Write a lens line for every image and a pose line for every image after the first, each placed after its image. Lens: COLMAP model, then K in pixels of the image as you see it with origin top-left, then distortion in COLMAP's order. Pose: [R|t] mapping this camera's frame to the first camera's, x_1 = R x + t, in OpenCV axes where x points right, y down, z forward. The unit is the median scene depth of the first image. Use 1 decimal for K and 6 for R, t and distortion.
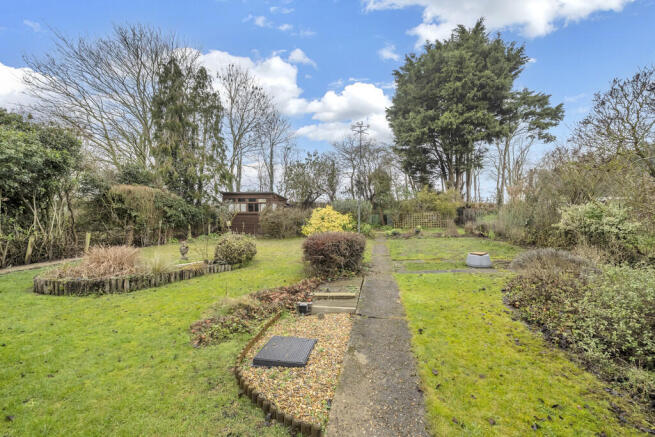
lens RADIAL K [[267.1, 0, 327.5], [0, 267.1, 218.5], [0, 0, 1]] dist [-0.000481, -0.000010]
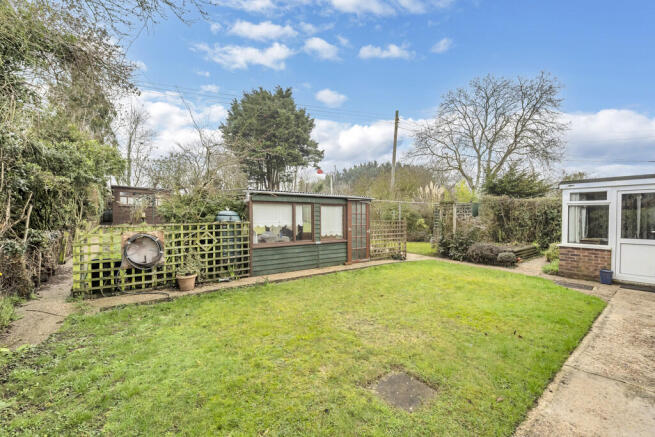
lens RADIAL K [[267.1, 0, 327.5], [0, 267.1, 218.5], [0, 0, 1]] dist [-0.000481, -0.000010]
pose [[0.667911, -0.010067, 0.744173, -0.510087], [-0.008386, 0.999743, 0.021052, 0.002262], [-0.744194, -0.020302, 0.667655, -0.277360]]
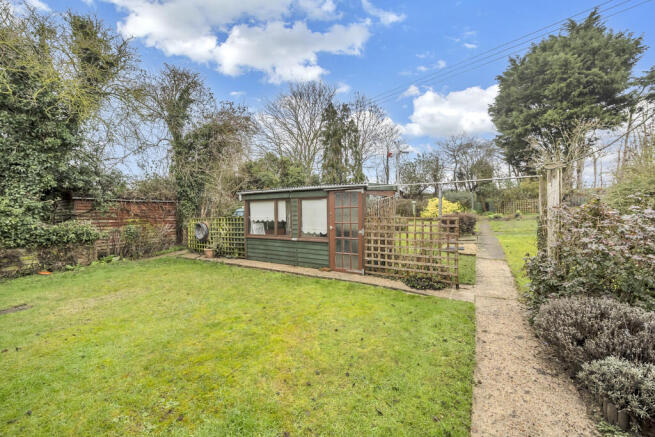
lens RADIAL K [[267.1, 0, 327.5], [0, 267.1, 218.5], [0, 0, 1]] dist [-0.000481, -0.000010]
pose [[0.949550, -0.001801, -0.313611, -0.084653], [0.013907, 0.999242, 0.036369, 0.004054], [0.313308, -0.038895, 0.948855, -0.342868]]
